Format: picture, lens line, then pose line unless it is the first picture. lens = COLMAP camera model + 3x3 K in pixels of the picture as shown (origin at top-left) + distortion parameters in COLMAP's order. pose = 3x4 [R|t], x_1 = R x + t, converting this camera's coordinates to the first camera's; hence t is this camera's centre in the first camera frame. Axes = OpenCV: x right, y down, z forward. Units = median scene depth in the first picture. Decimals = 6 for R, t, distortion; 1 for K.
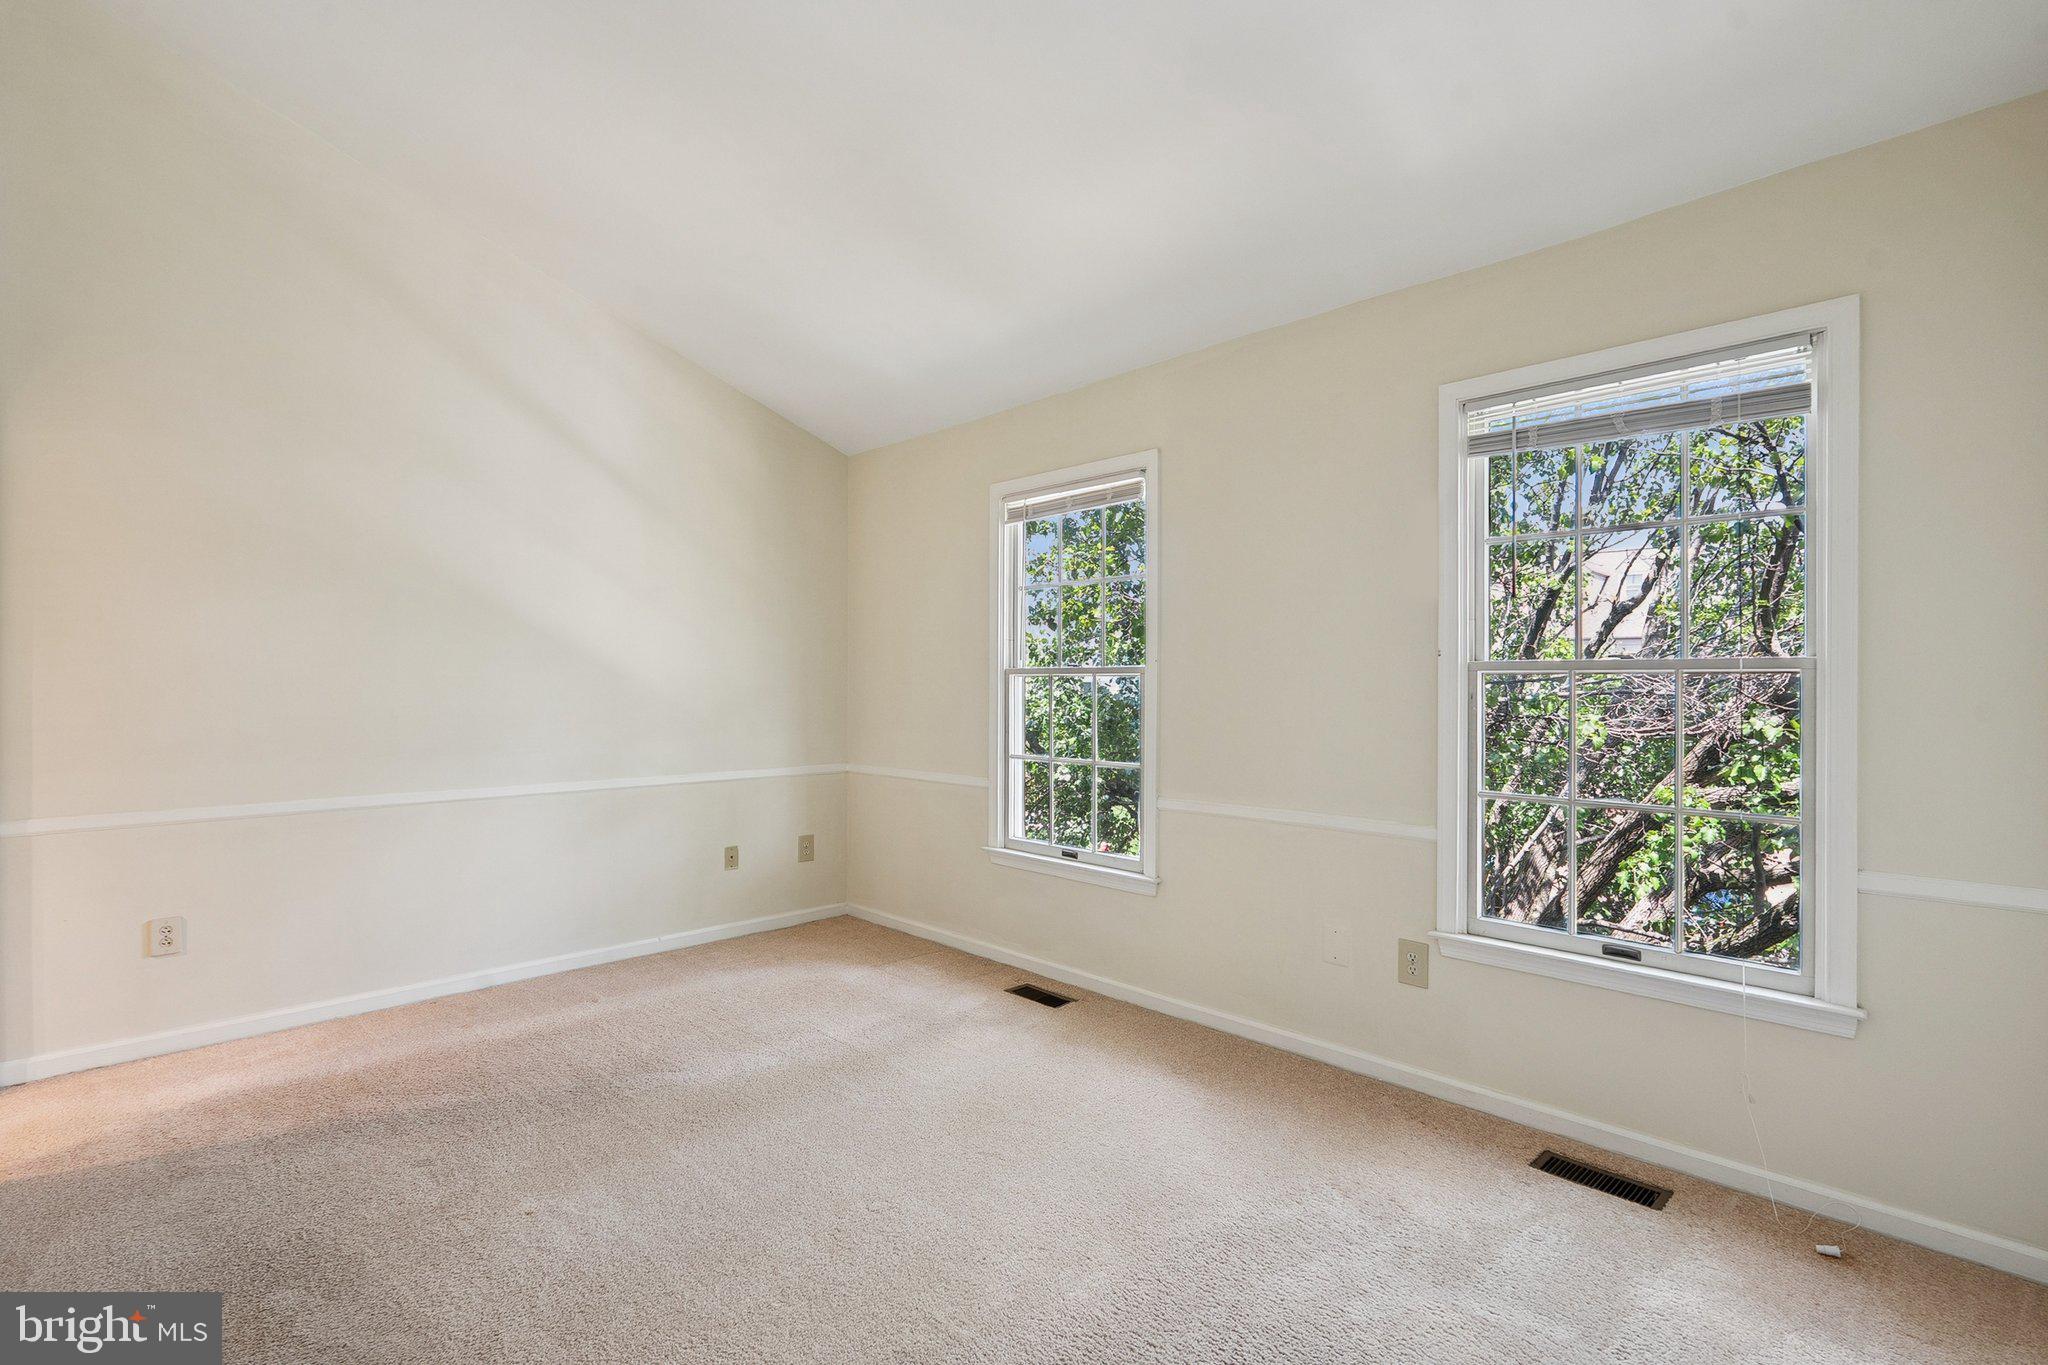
lens RADIAL K [[975.1, 0, 1029.8], [0, 975.1, 688.5], [0, 0, 1]] dist [-0.003443, 0.002124]
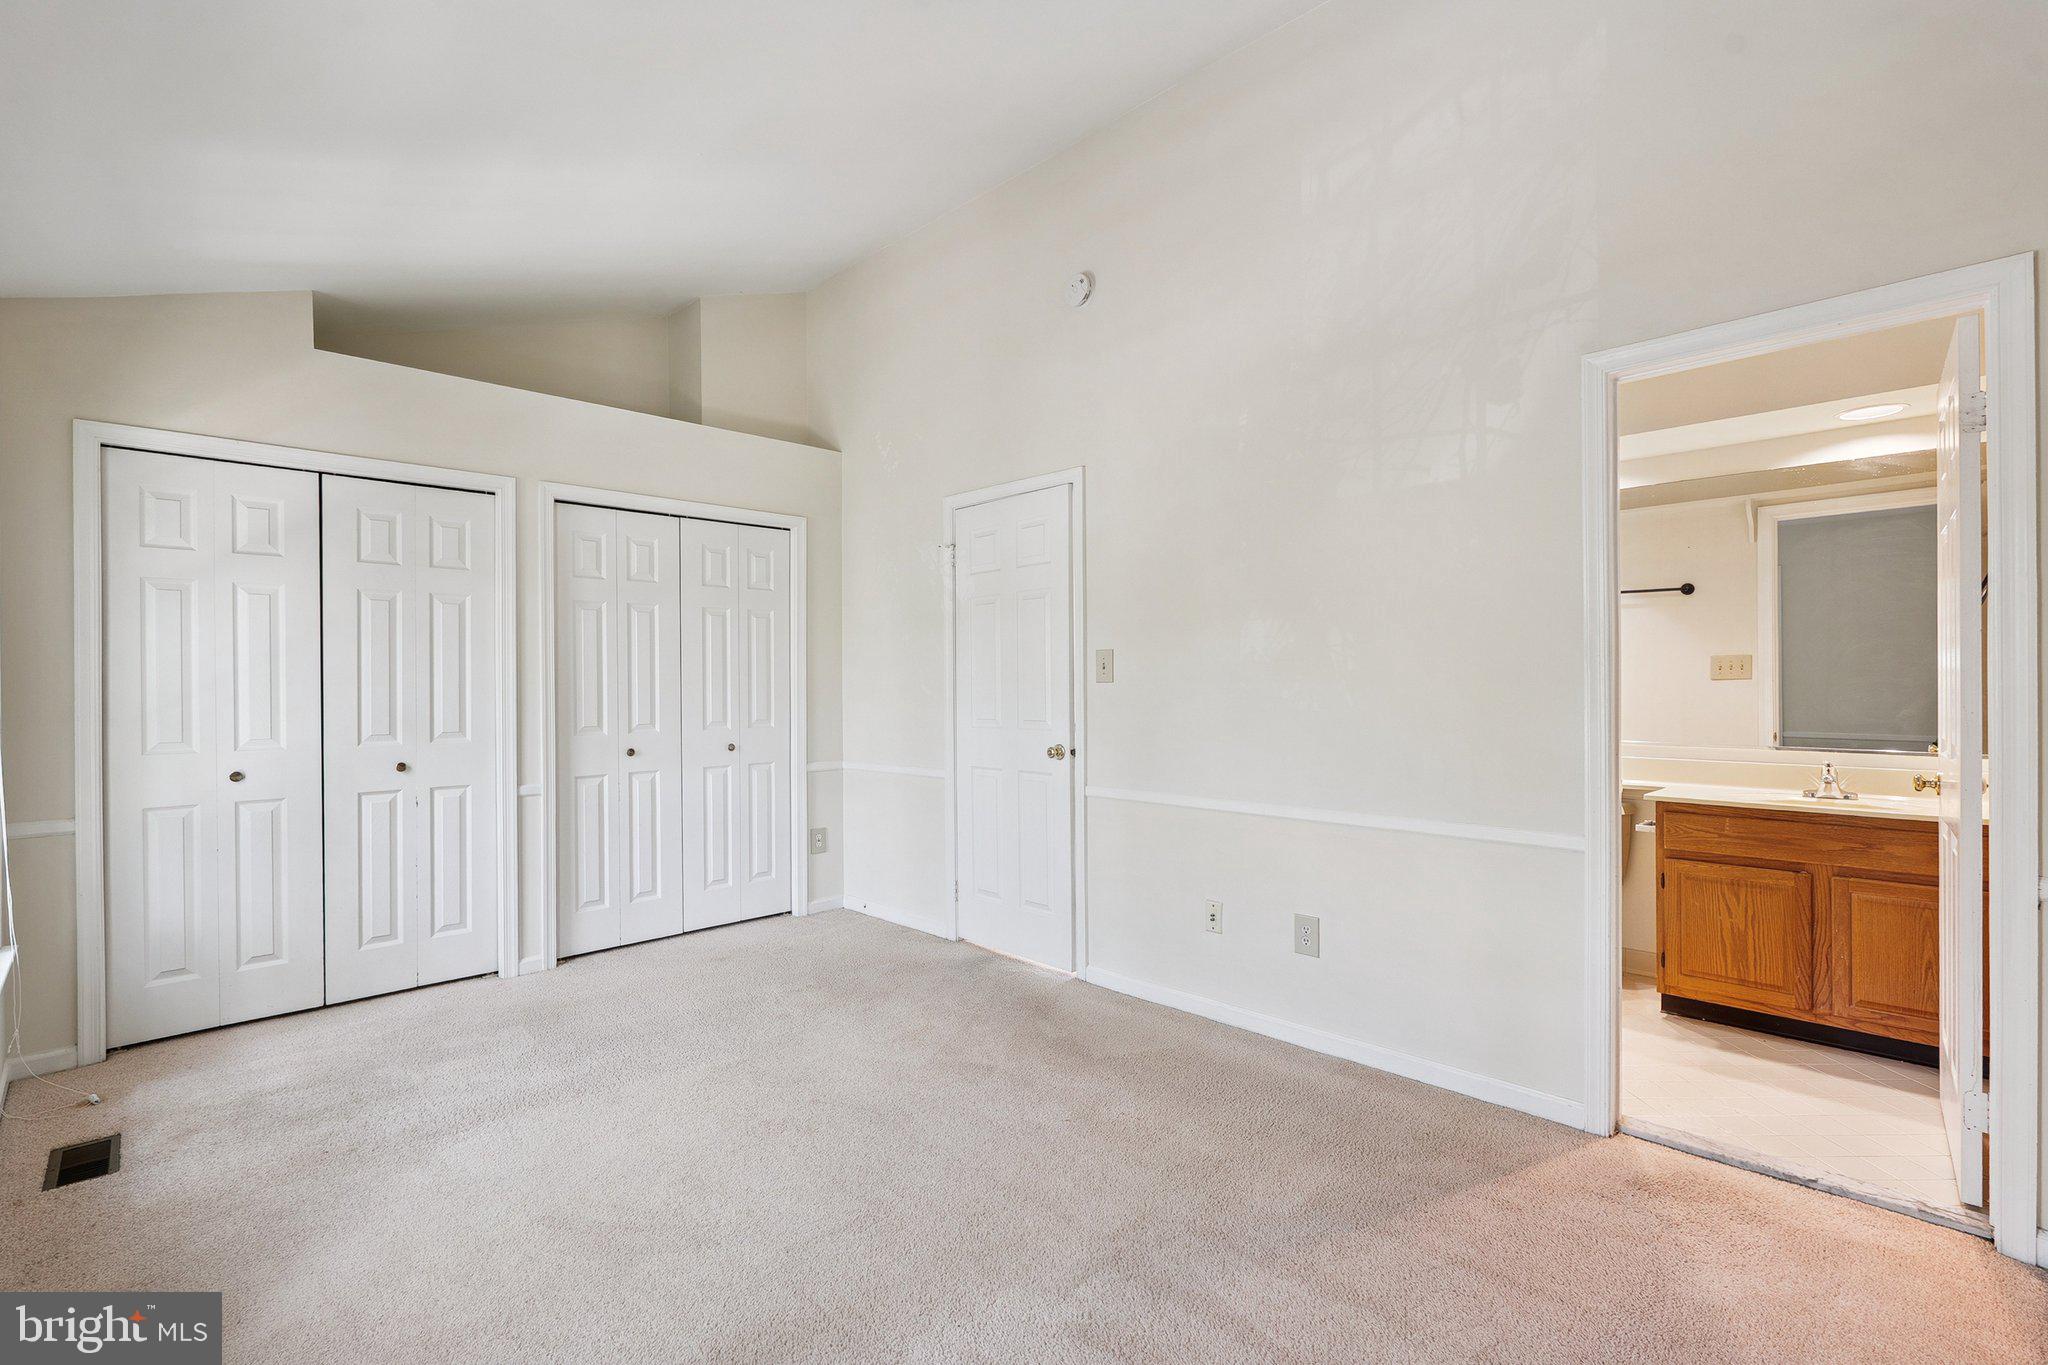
lens RADIAL K [[975.1, 0, 1019.5], [0, 975.1, 679.8], [0, 0, 1]] dist [-0.003443, 0.002124]
pose [[-0.998819, -0.001985, -0.048553, -0.240412], [-0.001758, 0.999987, -0.004721, -0.007773], [0.048561, -0.004630, -0.998809, 1.335243]]
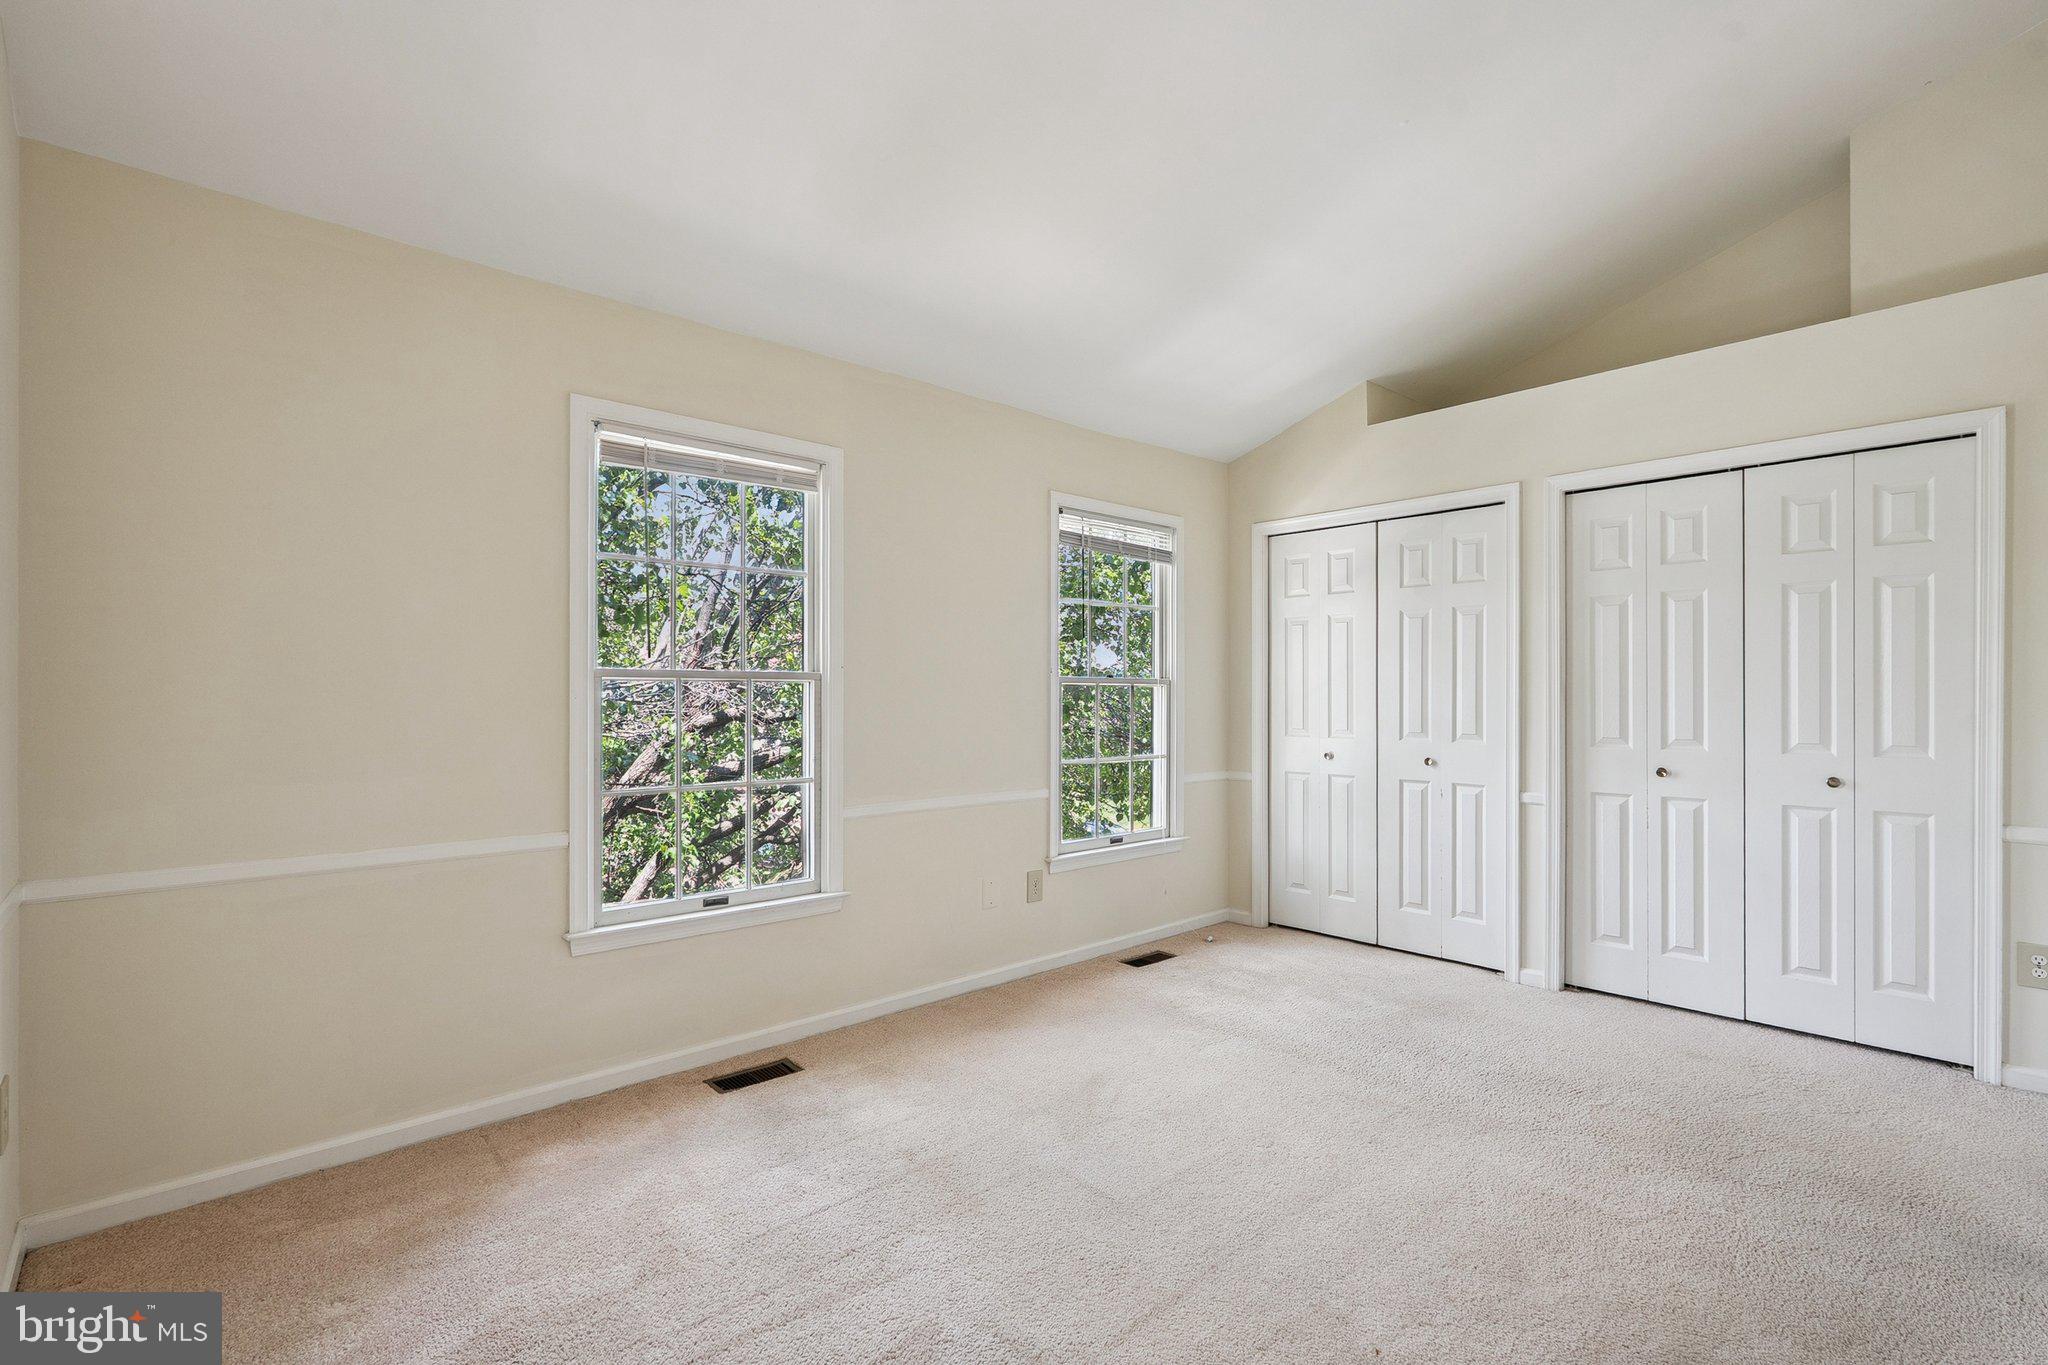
lens RADIAL K [[939.1, 0, 989.9], [0, 939.1, 694.1], [0, 0, 1]] dist [0.000322, 0.000785]
pose [[0.038697, -0.007054, 0.999226, -0.773733], [-0.002041, 0.999972, 0.007138, -0.008544], [-0.999249, -0.002315, 0.038681, 0.788791]]
